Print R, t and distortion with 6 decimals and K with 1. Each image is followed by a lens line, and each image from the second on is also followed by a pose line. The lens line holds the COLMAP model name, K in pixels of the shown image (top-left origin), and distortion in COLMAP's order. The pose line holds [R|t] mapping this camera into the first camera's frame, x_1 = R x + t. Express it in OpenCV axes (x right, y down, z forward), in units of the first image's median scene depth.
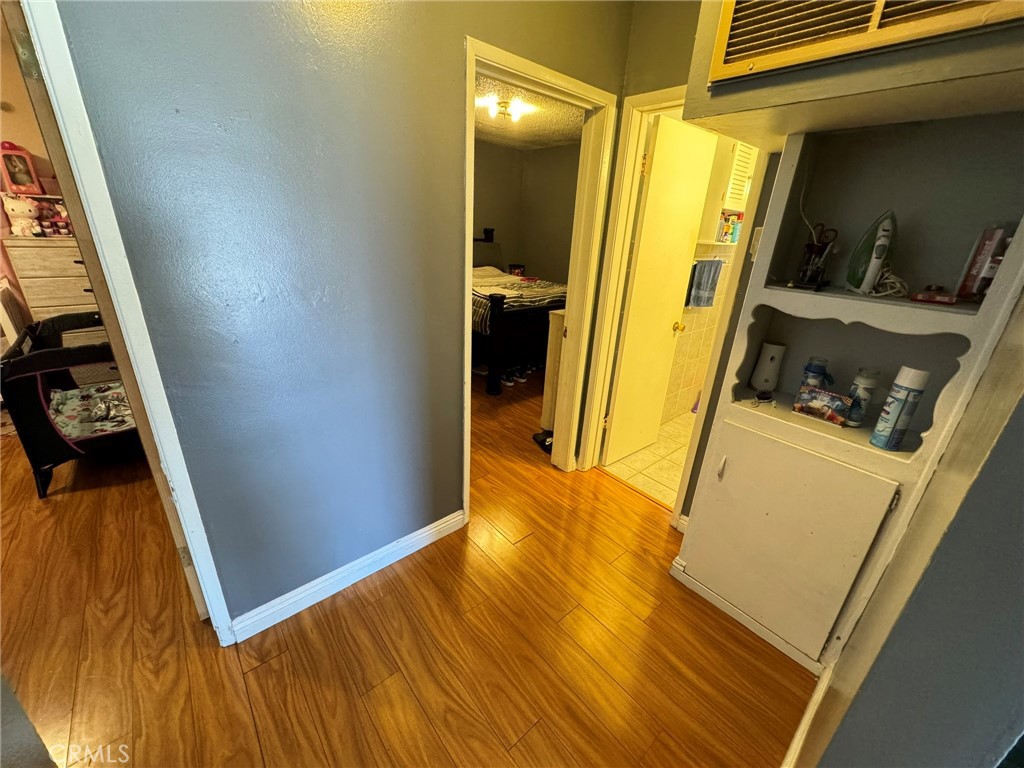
lens RADIAL K [[407.4, 0, 512.9], [0, 407.4, 384.0], [0, 0, 1]] dist [-0.003024, 0.000335]
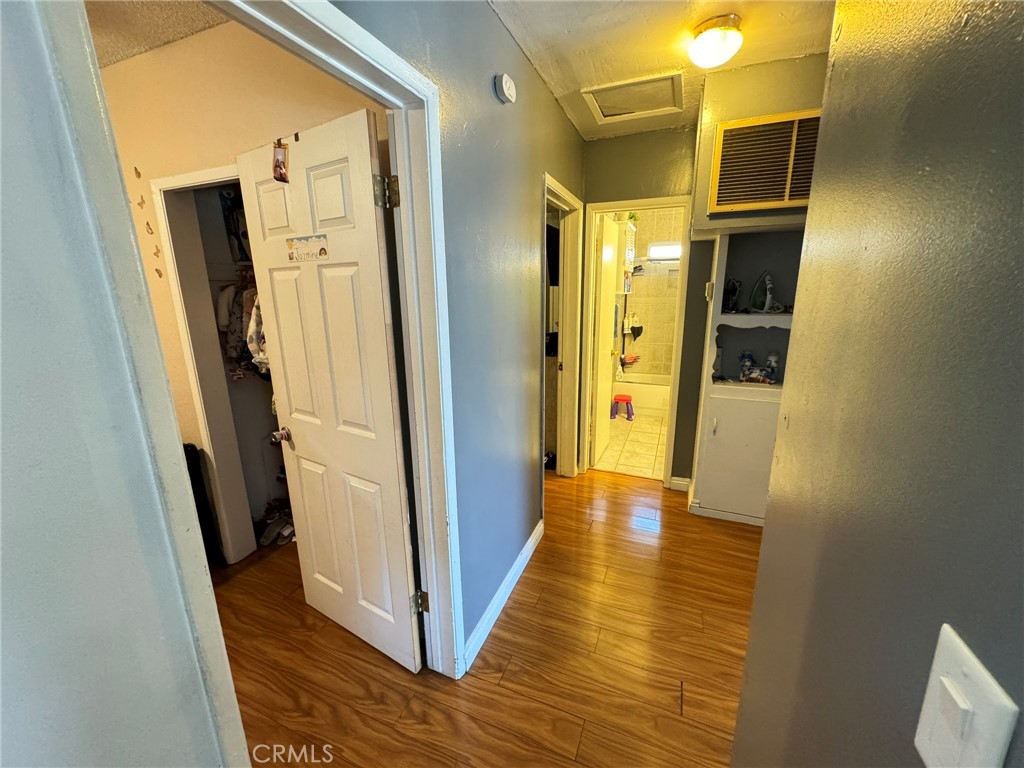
lens RADIAL K [[407.4, 0, 513.7], [0, 407.4, 383.4], [0, 0, 1]] dist [-0.003024, 0.000335]
pose [[0.889145, -0.162028, 0.427982, -0.765457], [0.217367, 0.972520, -0.083403, 0.003340], [-0.402707, 0.167186, 0.899931, -0.136025]]
